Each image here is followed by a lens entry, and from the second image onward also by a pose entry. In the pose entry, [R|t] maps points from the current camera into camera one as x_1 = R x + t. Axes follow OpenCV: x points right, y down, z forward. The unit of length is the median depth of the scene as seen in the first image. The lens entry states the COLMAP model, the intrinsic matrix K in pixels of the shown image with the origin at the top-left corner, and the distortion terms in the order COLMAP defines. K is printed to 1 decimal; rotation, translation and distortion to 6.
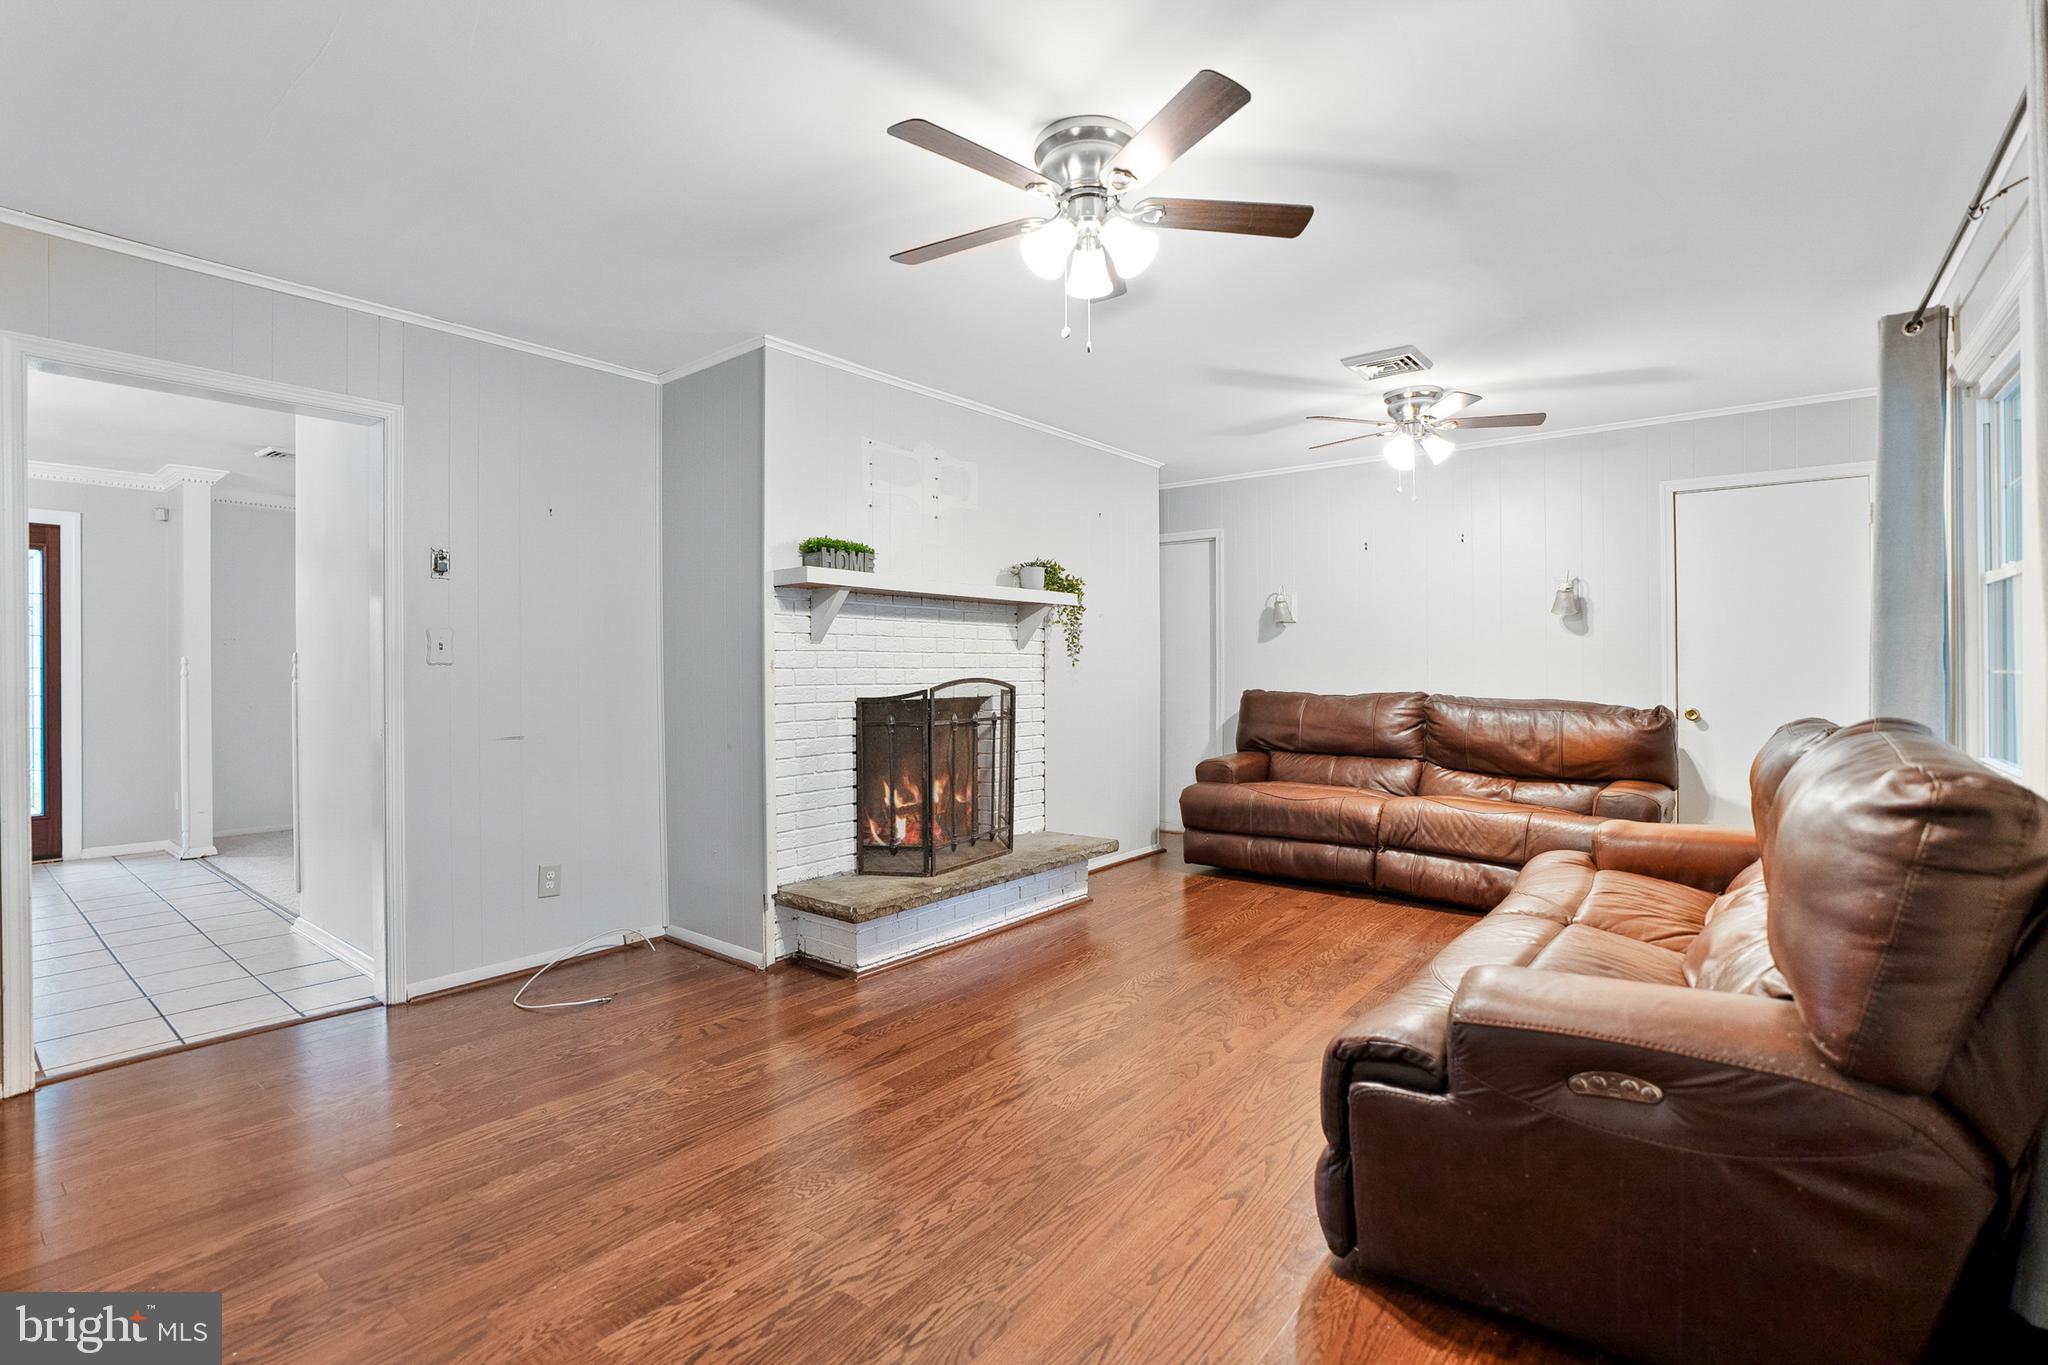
lens RADIAL K [[930.5, 0, 1018.1], [0, 930.5, 669.8], [0, 0, 1]] dist [-0.037591, 0.013898]
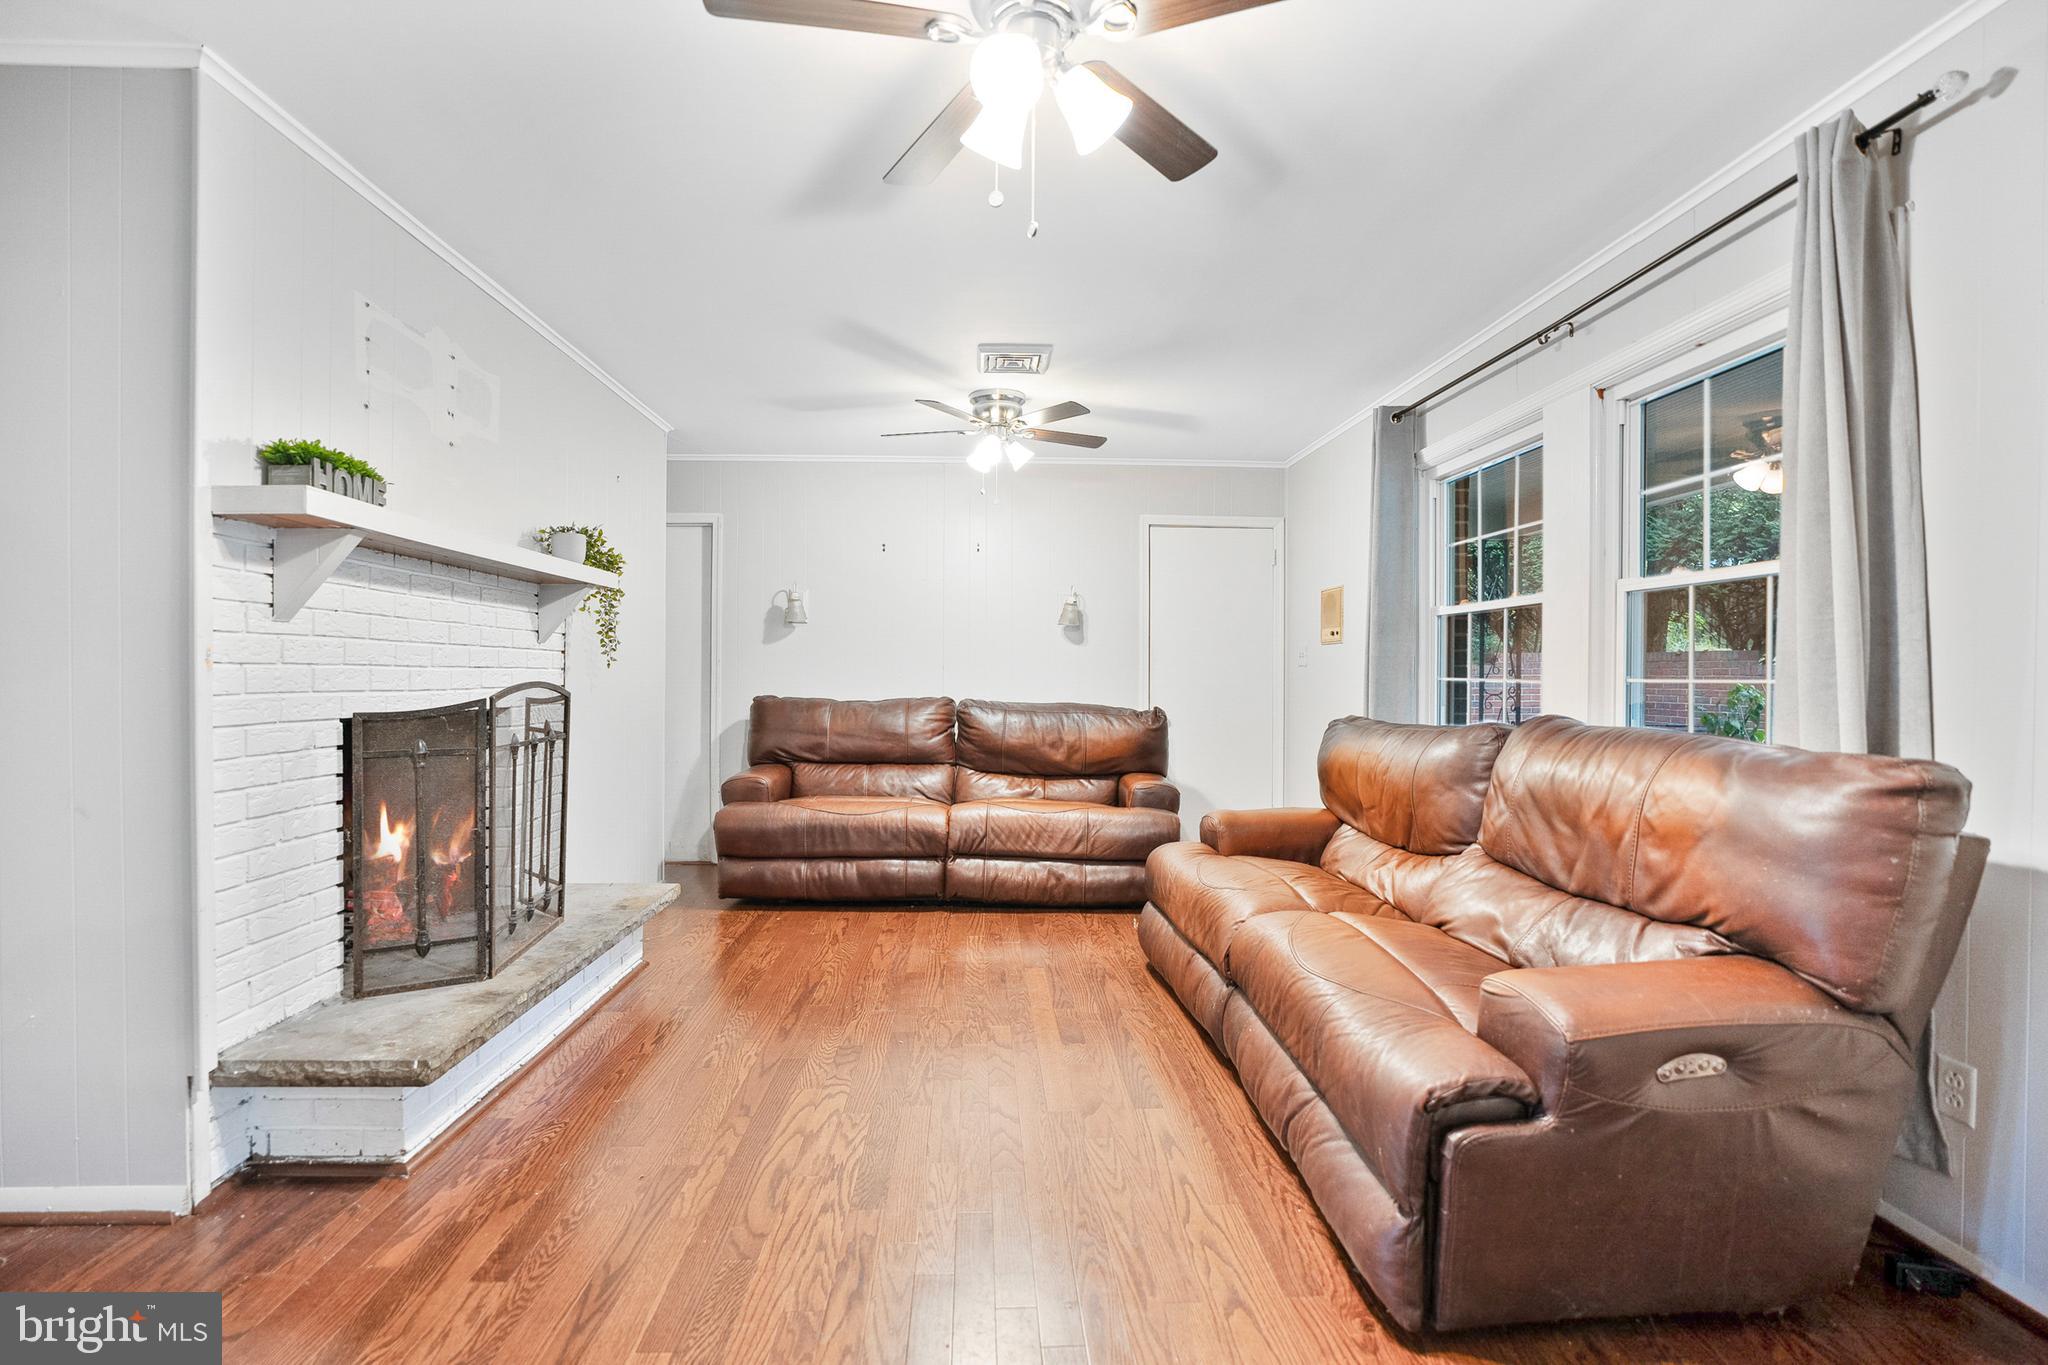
lens RADIAL K [[930.5, 0, 1039.0], [0, 930.5, 681.3], [0, 0, 1]] dist [-0.037591, 0.013898]
pose [[0.762834, 0.003418, 0.646585, -0.206654], [-0.007986, 0.999960, 0.004135, 0.002848], [-0.646545, -0.008318, 0.762831, 0.231213]]
